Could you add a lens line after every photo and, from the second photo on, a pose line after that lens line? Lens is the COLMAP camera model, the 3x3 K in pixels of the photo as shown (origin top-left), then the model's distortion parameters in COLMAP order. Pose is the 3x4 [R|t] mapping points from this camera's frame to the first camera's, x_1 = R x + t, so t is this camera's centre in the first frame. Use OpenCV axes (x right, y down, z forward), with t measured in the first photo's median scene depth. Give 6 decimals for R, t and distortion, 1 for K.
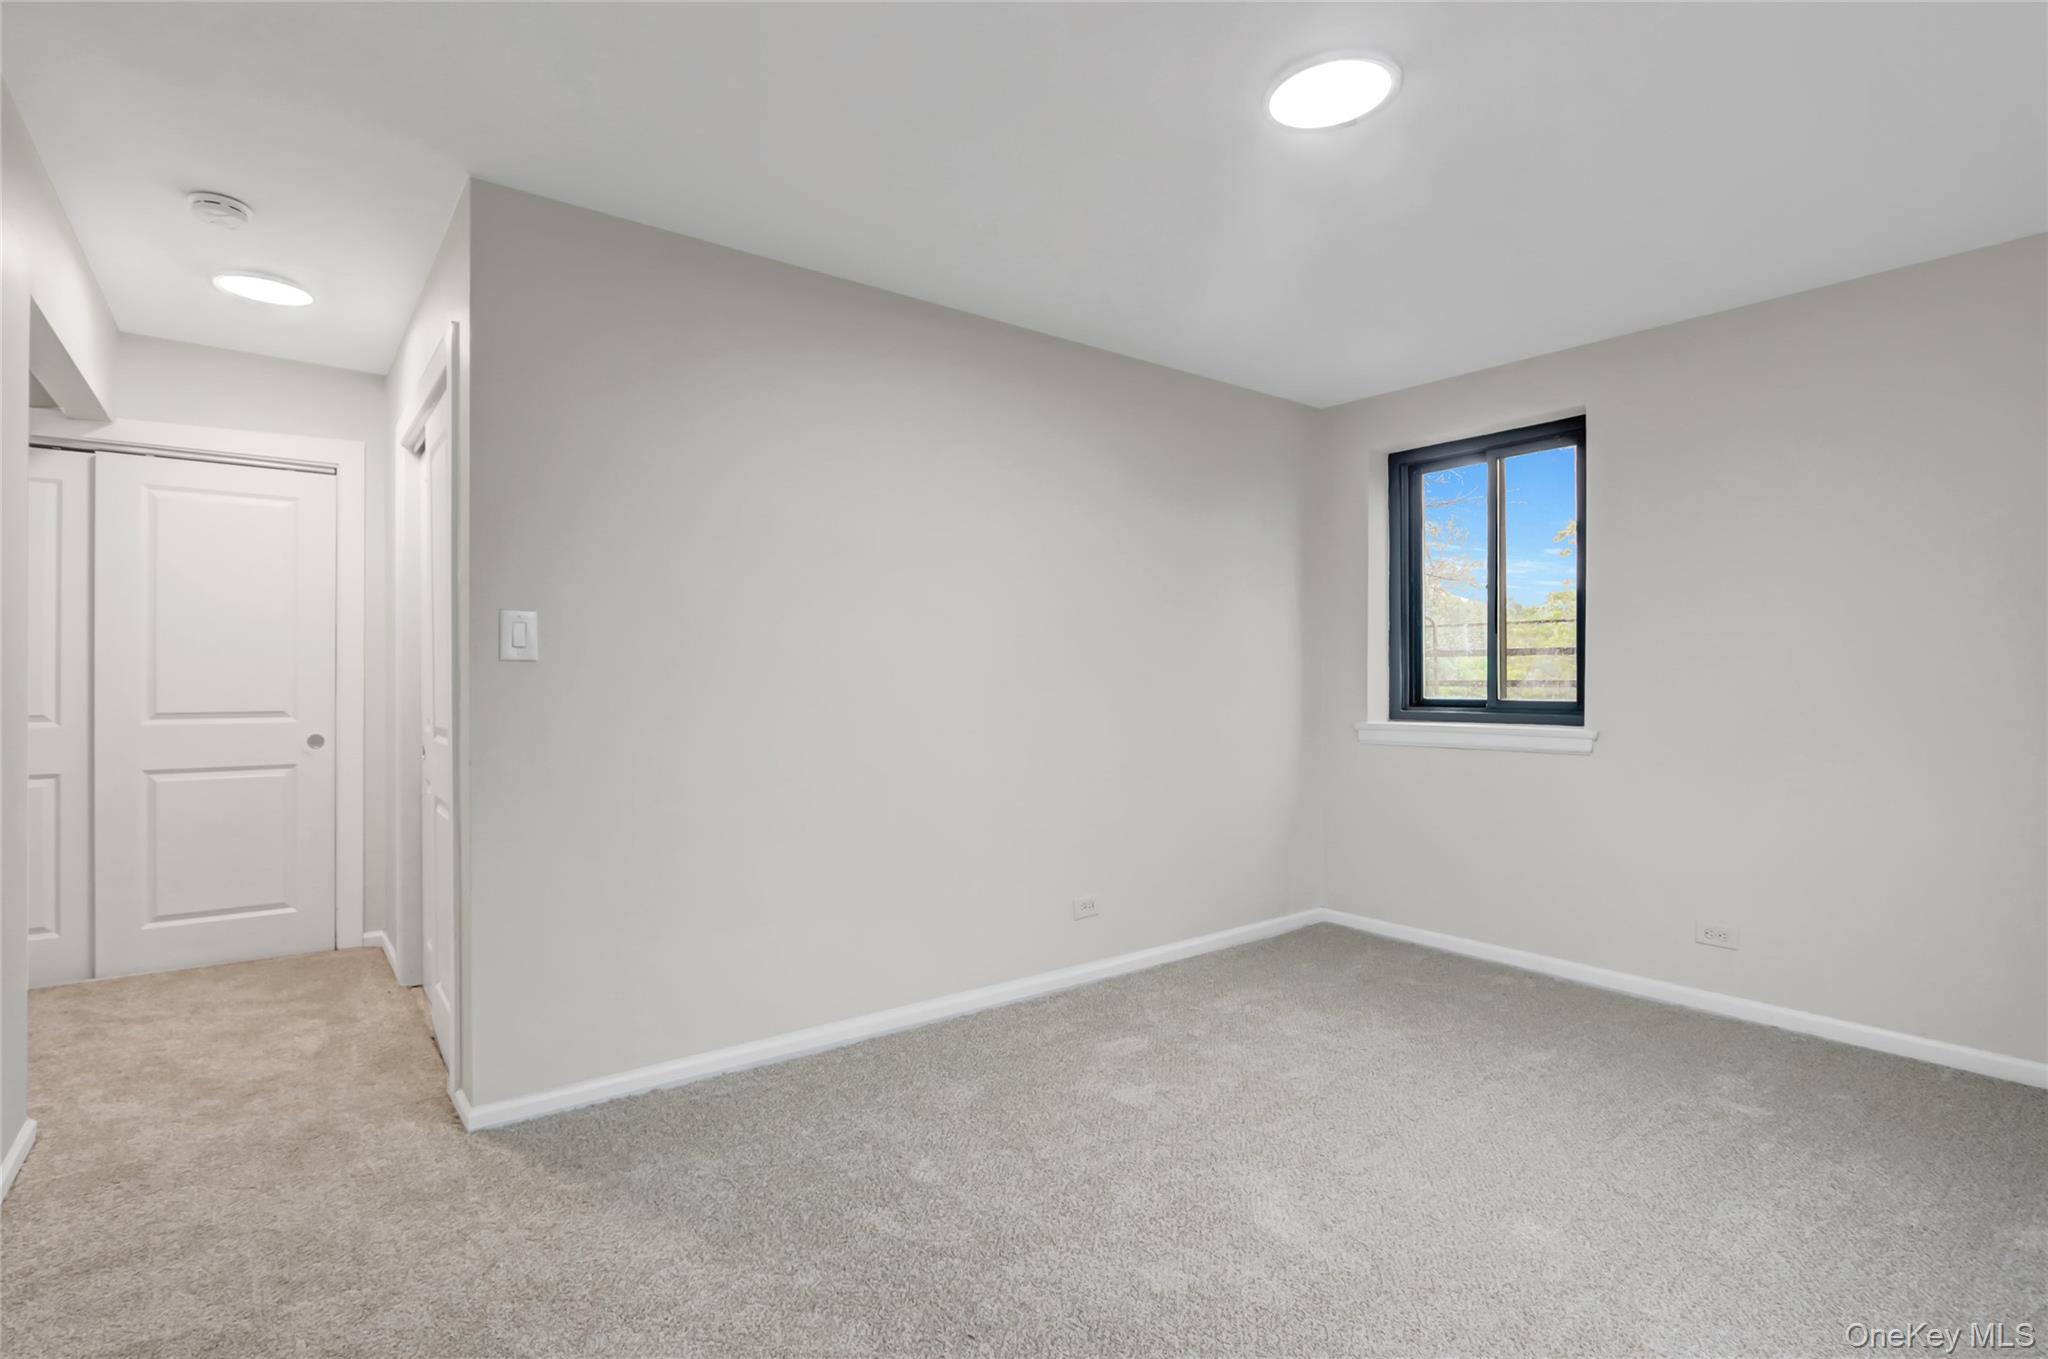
lens RADIAL K [[977.6, 0, 985.7], [0, 977.6, 685.6], [0, 0, 1]] dist [-0.018180, 0.005738]
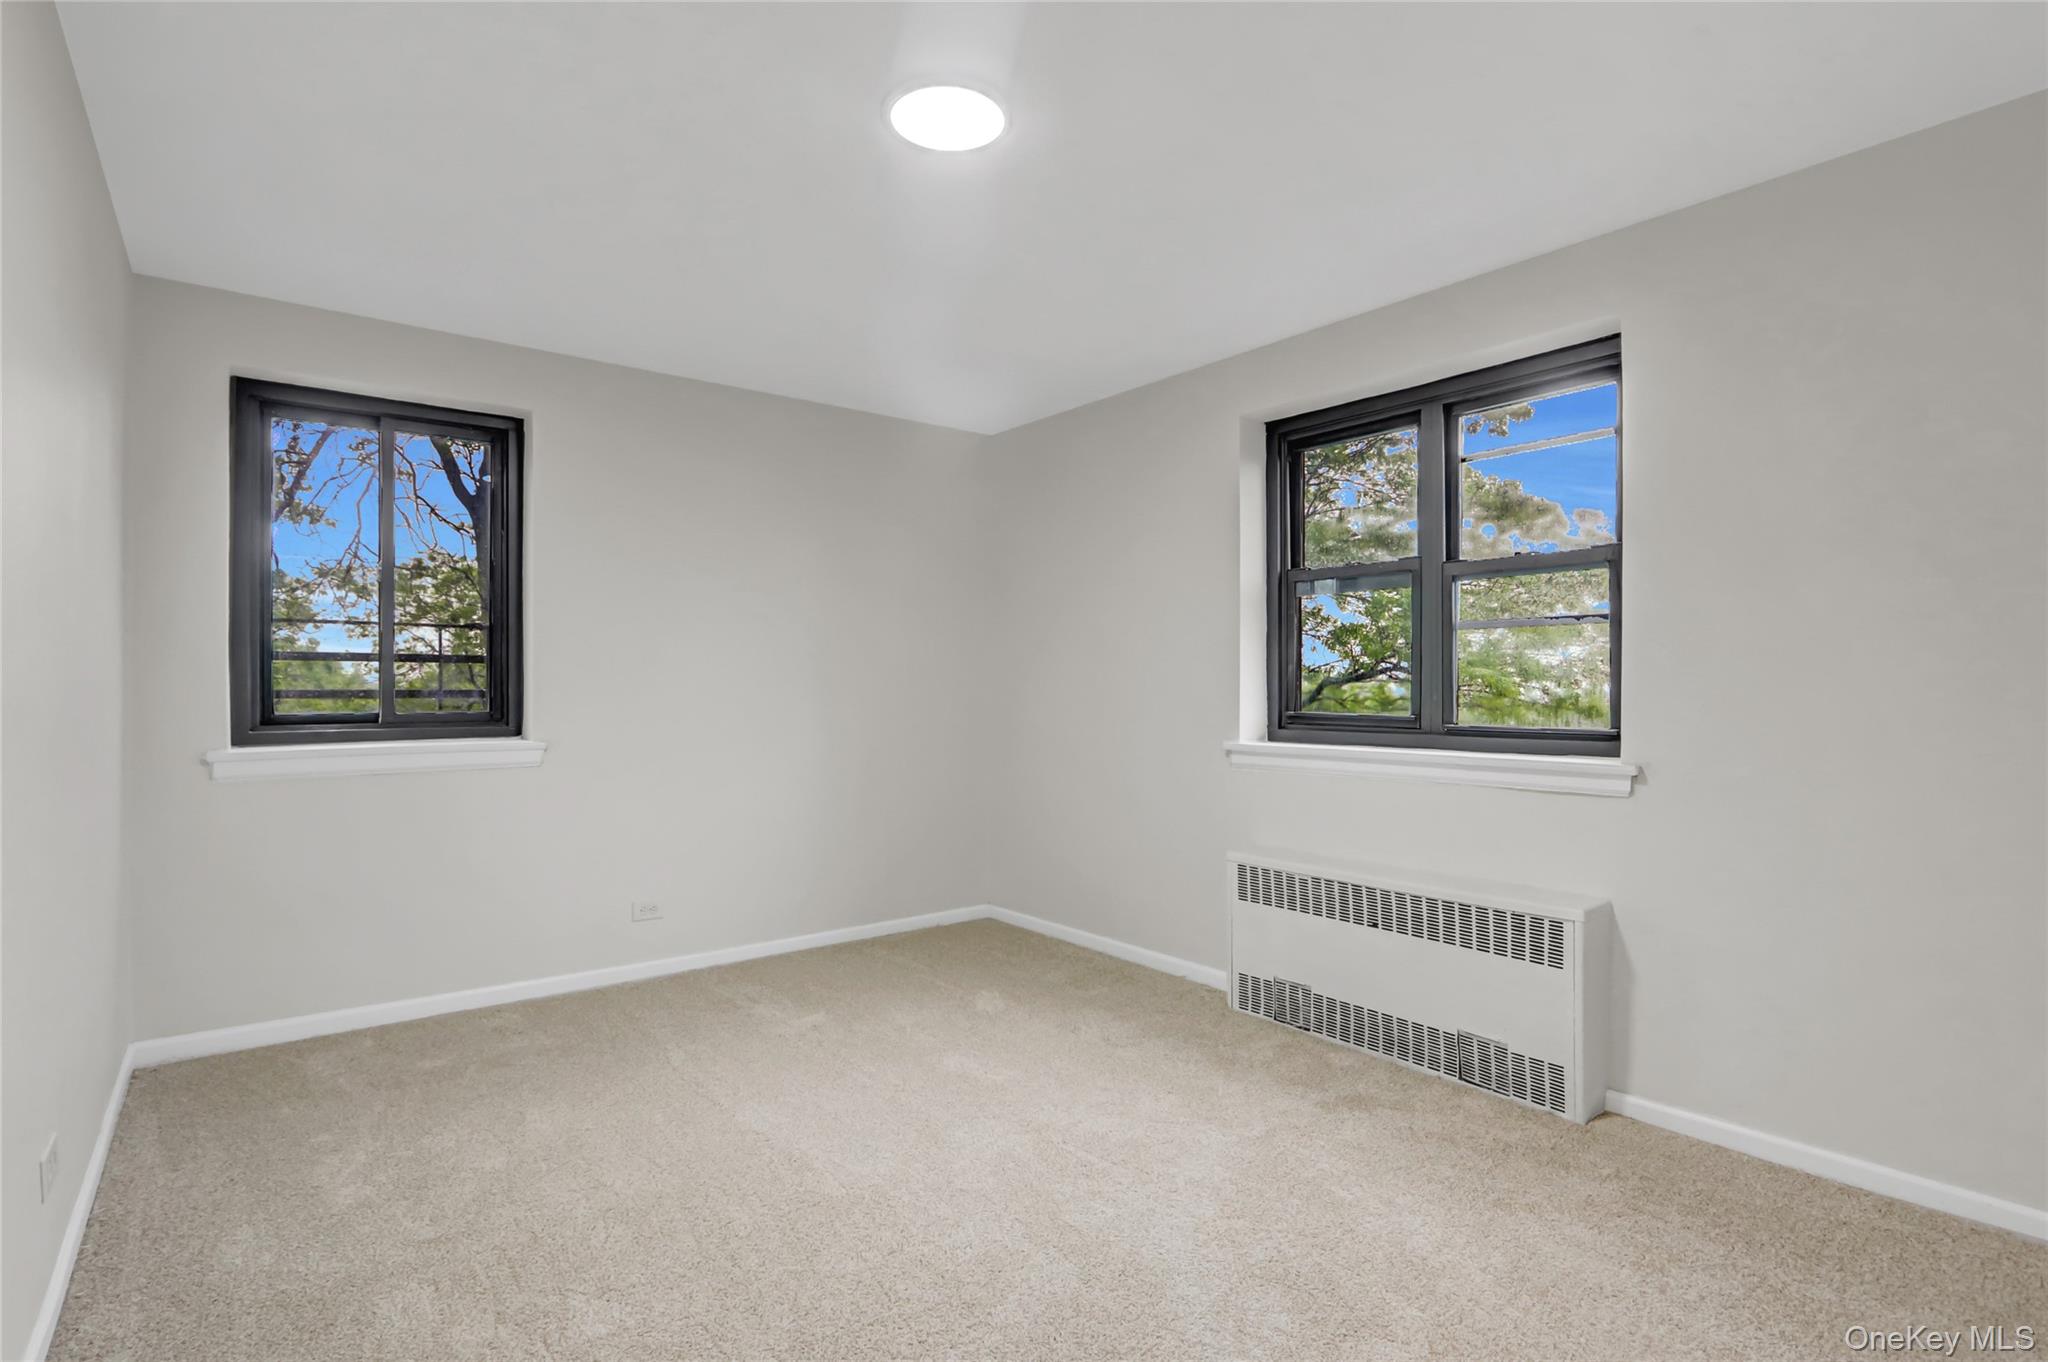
lens RADIAL K [[977.6, 0, 985.7], [0, 977.6, 687.1], [0, 0, 1]] dist [-0.018180, 0.005738]
pose [[-0.008442, 0.003405, 0.999959, -0.339439], [0.011700, 0.999926, -0.003307, 0.000805], [-0.999896, 0.011672, -0.008481, 0.499430]]
